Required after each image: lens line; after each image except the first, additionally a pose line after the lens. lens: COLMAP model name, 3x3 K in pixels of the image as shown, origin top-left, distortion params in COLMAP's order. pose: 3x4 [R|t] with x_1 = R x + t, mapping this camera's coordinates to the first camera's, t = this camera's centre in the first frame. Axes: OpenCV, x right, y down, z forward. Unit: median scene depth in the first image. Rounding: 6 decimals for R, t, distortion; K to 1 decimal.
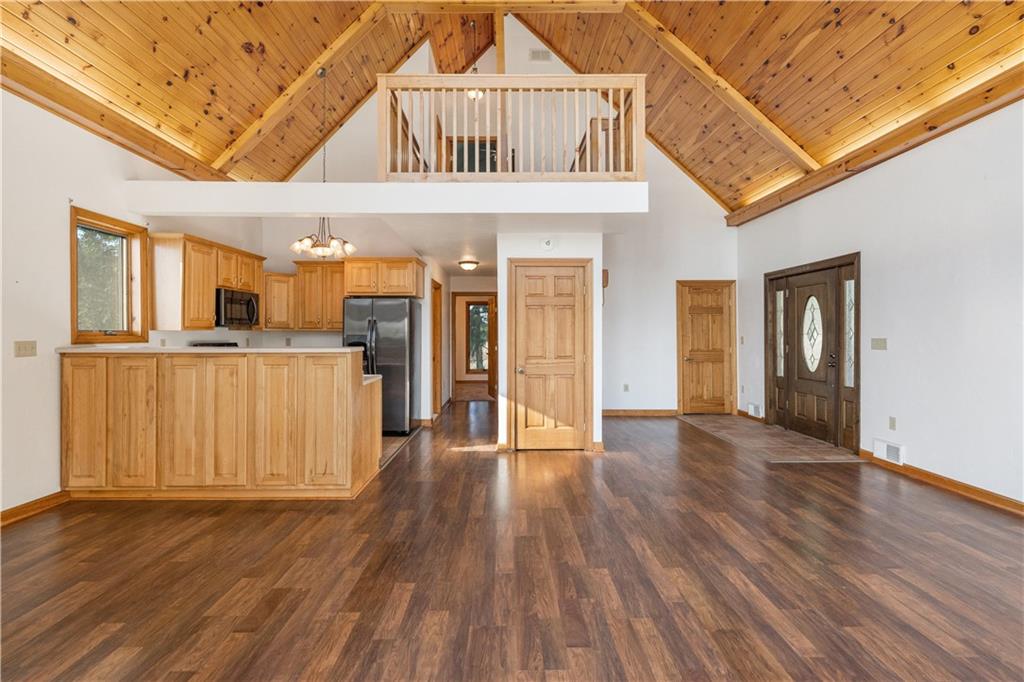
lens RADIAL K [[468.4, 0, 511.6], [0, 468.4, 325.0], [0, 0, 1]] dist [0.000609, -0.000204]
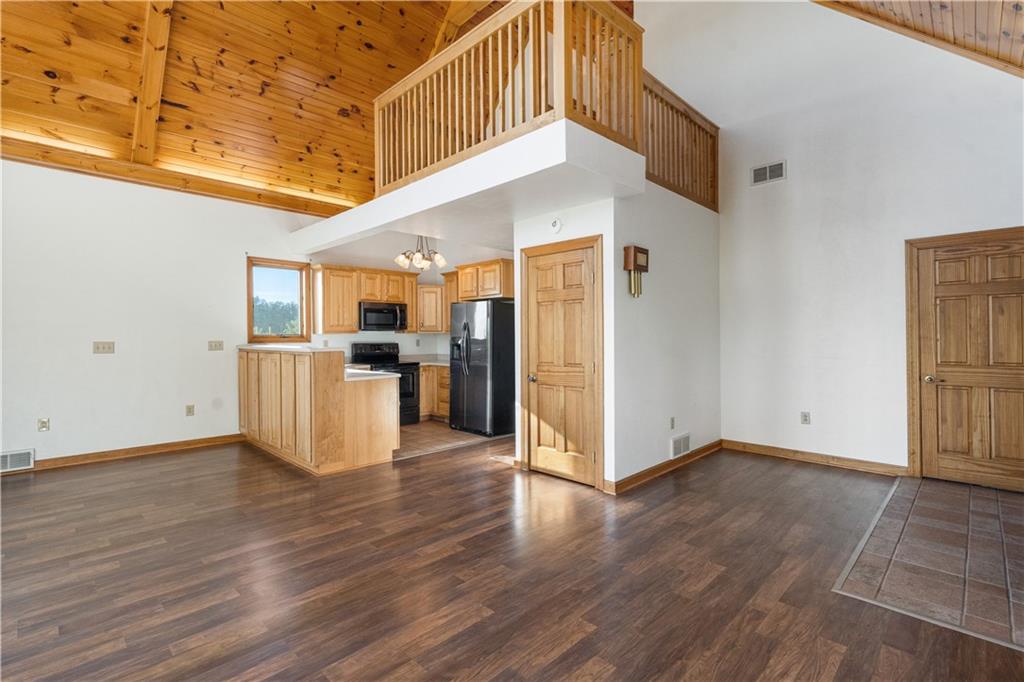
lens RADIAL K [[471.8, 0, 514.4], [0, 471.8, 335.3], [0, 0, 1]] dist [0.000747, -0.000413]
pose [[0.703459, -0.003634, -0.710726, 0.646485], [0.017901, 0.999760, 0.012607, 0.007125], [0.710510, -0.021591, 0.703356, 0.391645]]
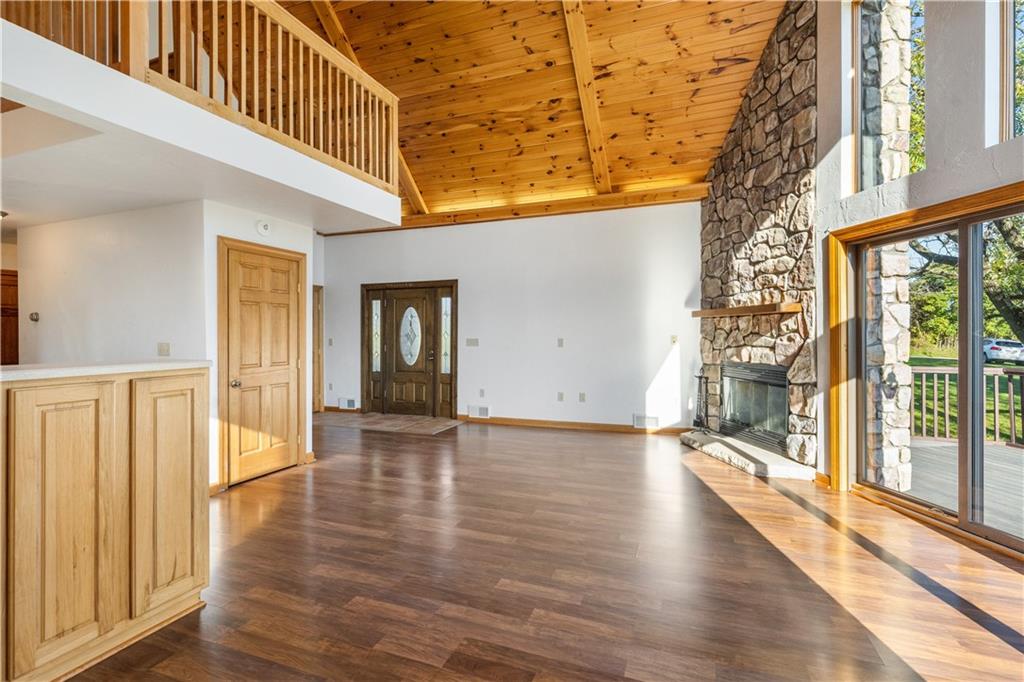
lens RADIAL K [[480.6, 0, 503.3], [0, 480.6, 335.3], [0, 0, 1]] dist [0.000368, -0.000046]
pose [[0.380450, -0.000176, 0.924801, -0.583147], [-0.014291, 0.999879, 0.006070, 0.006039], [-0.924691, -0.015526, 0.380402, 0.299471]]
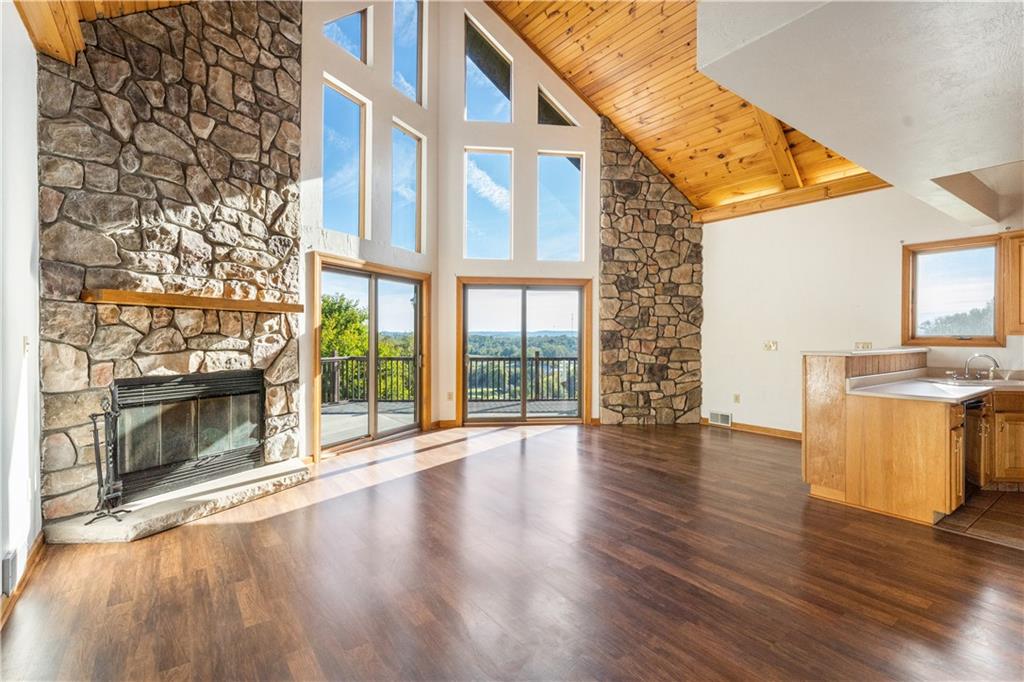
lens RADIAL K [[471.8, 0, 514.4], [0, 471.8, 335.3], [0, 0, 1]] dist [0.000747, -0.000413]
pose [[-0.808010, -0.005652, -0.589142, 0.616791], [0.007117, 0.999787, -0.019353, 0.022208], [0.589126, -0.019830, -0.807798, 1.108927]]
